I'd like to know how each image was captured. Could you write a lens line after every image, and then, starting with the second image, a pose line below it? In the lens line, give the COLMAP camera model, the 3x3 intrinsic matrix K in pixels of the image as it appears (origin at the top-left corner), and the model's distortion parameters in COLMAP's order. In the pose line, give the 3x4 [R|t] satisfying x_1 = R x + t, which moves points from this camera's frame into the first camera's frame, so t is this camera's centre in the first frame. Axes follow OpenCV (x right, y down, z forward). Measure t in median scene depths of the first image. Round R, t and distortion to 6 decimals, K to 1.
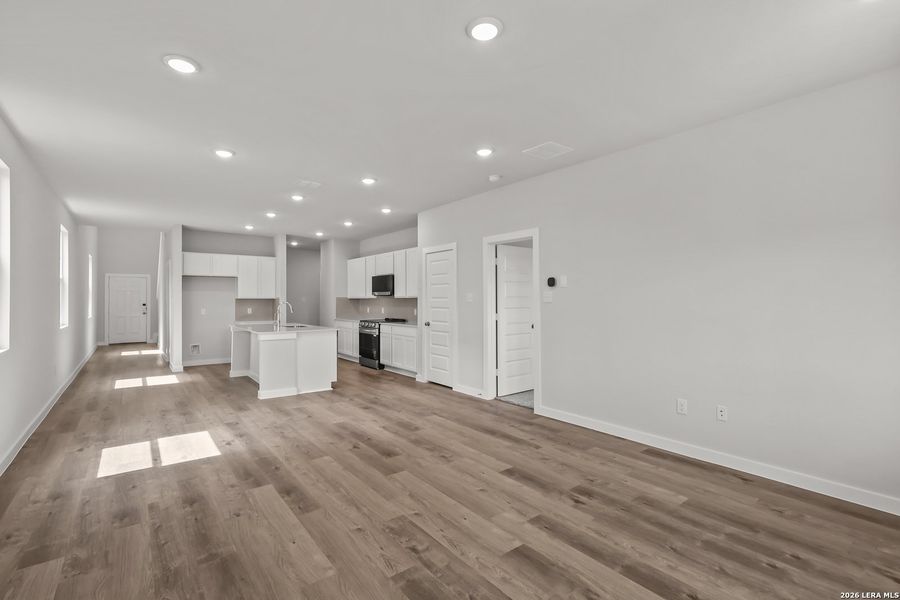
lens RADIAL K [[418.4, 0, 451.0], [0, 418.4, 298.9], [0, 0, 1]] dist [-0.004086, 0.001110]
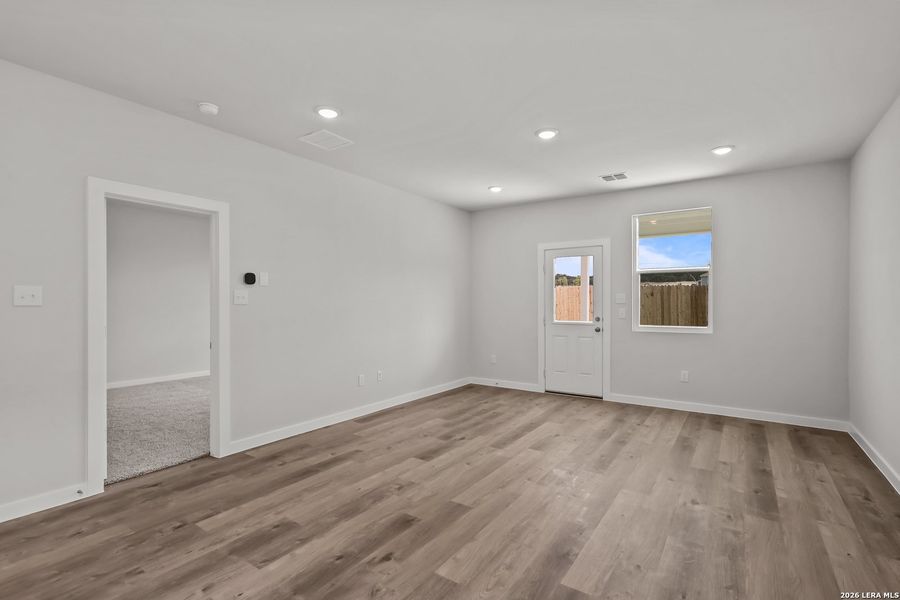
lens RADIAL K [[418.4, 0, 458.0], [0, 418.4, 275.7], [0, 0, 1]] dist [-0.004086, 0.001110]
pose [[-0.314957, 0.061261, 0.947127, -0.821867], [-0.002115, 0.997867, -0.065246, 0.007333], [-0.949104, -0.022553, -0.314156, 1.095516]]
